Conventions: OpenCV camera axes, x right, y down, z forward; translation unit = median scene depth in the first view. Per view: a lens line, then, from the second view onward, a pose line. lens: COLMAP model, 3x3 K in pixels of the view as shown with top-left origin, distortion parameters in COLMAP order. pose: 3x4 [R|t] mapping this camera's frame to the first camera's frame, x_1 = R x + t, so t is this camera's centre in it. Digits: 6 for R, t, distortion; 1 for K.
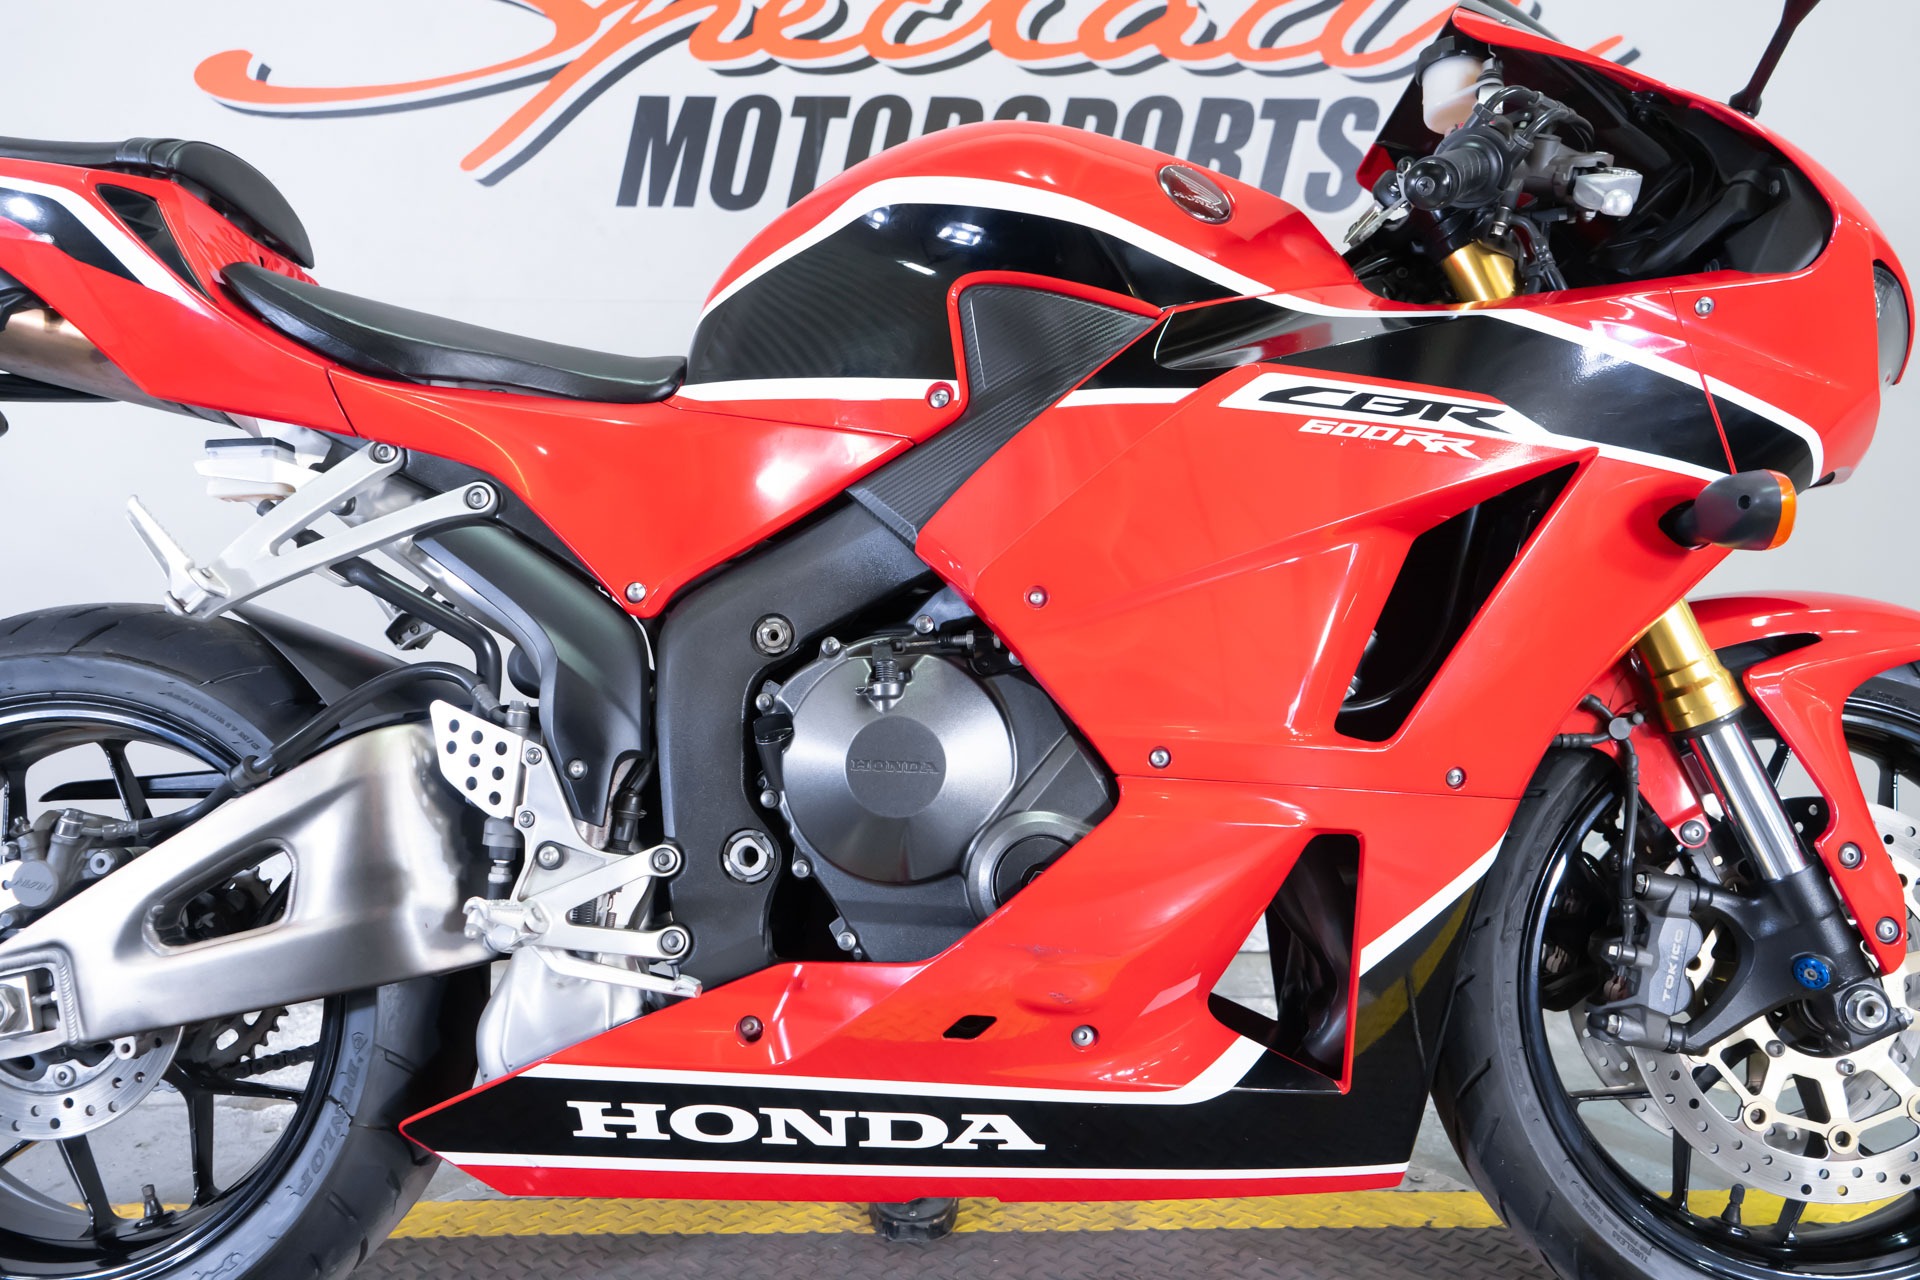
lens RADIAL K [[1518.1, 0, 970.3], [0, 1518.1, 635.9], [0, 0, 1]] dist [-0.012486, 0.023825]
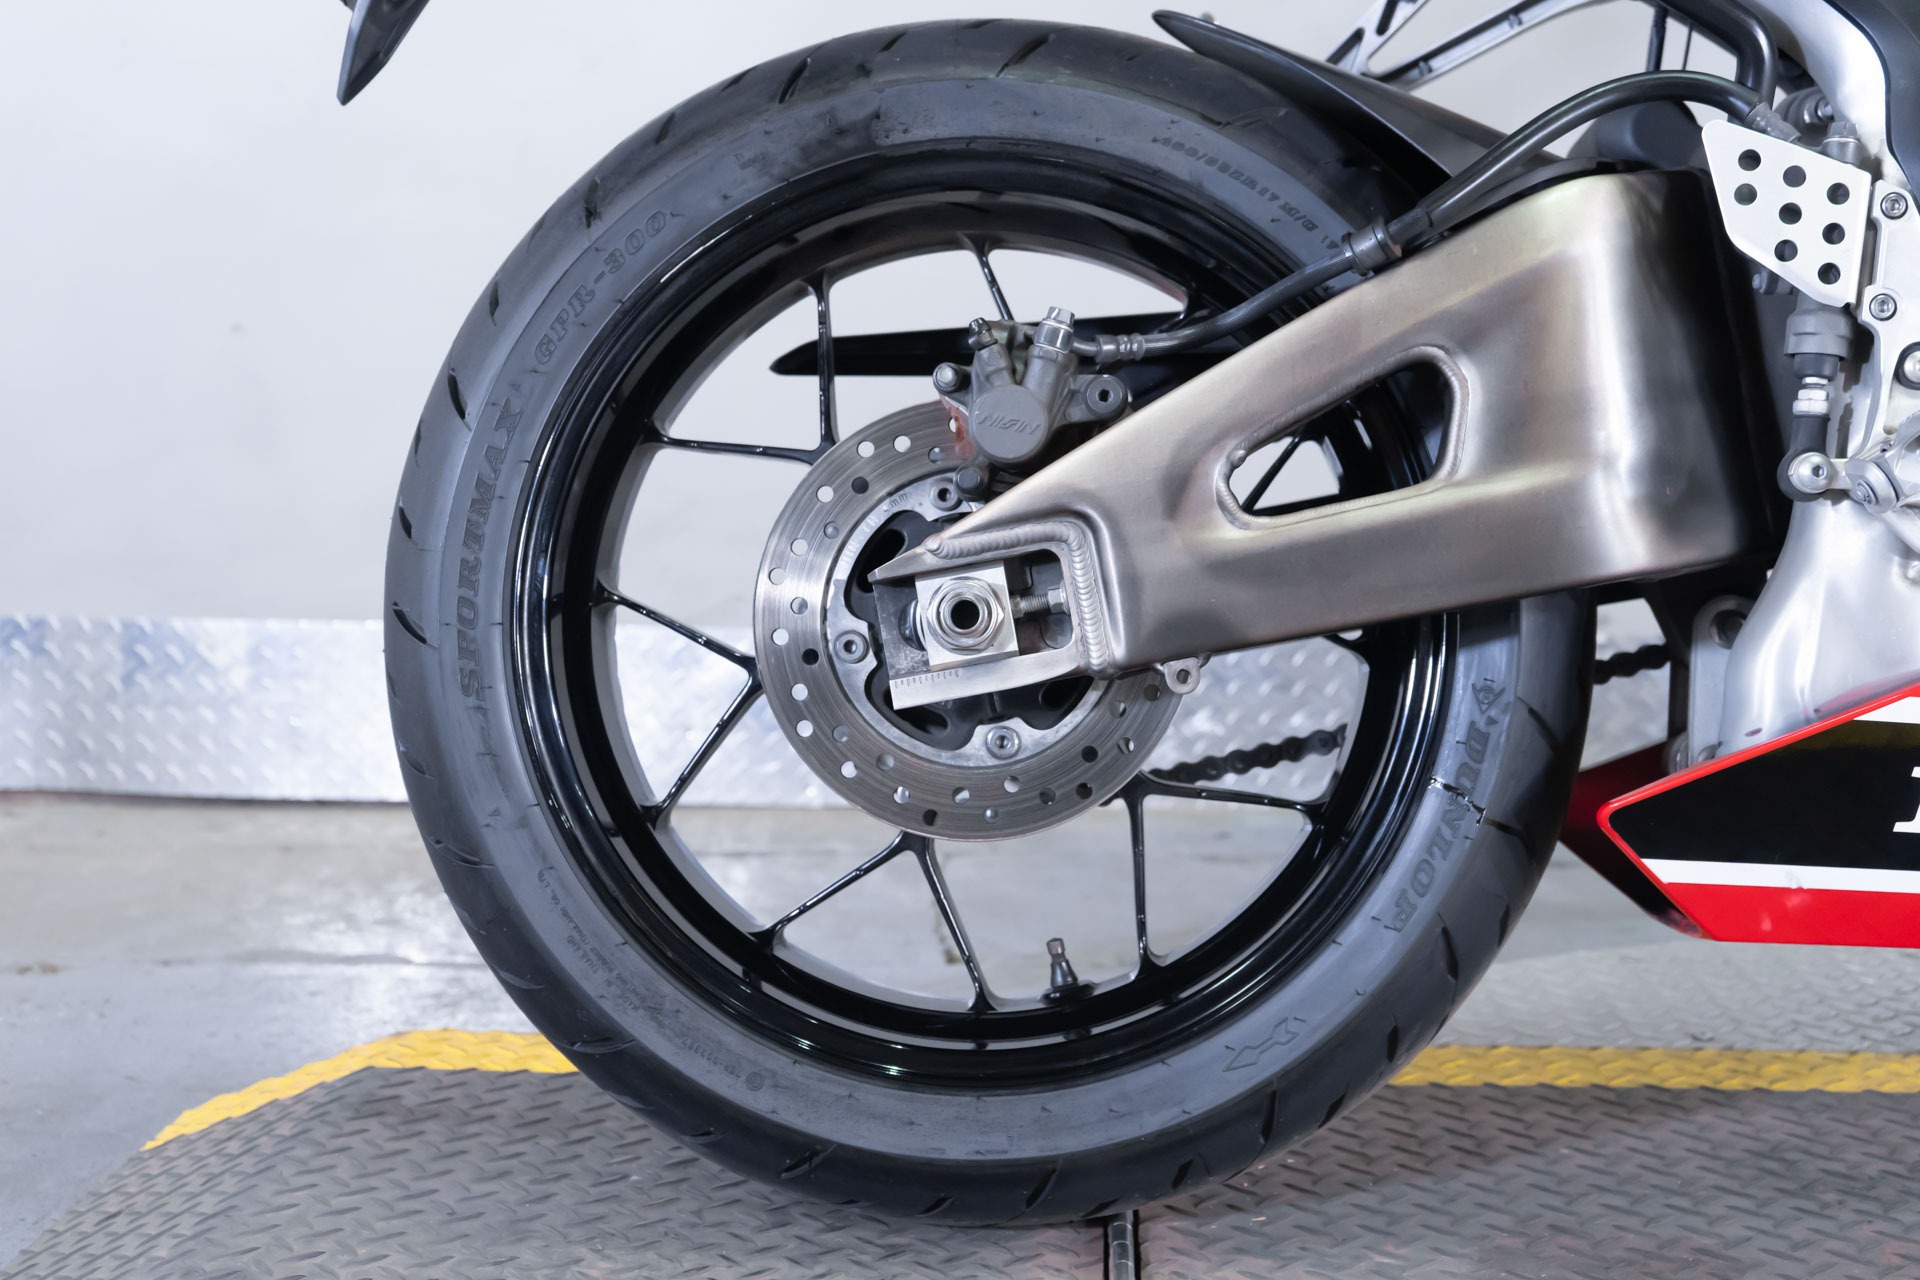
lens RADIAL K [[2393.9, 0, 956.0], [0, 2393.9, 651.5], [0, 0, 1]] dist [0.026674, 0.000000]
pose [[0.999134, 0.018477, -0.037281, -0.598142], [-0.016060, 0.997814, 0.064105, 0.193661], [0.038384, -0.063450, 0.997247, -0.000735]]
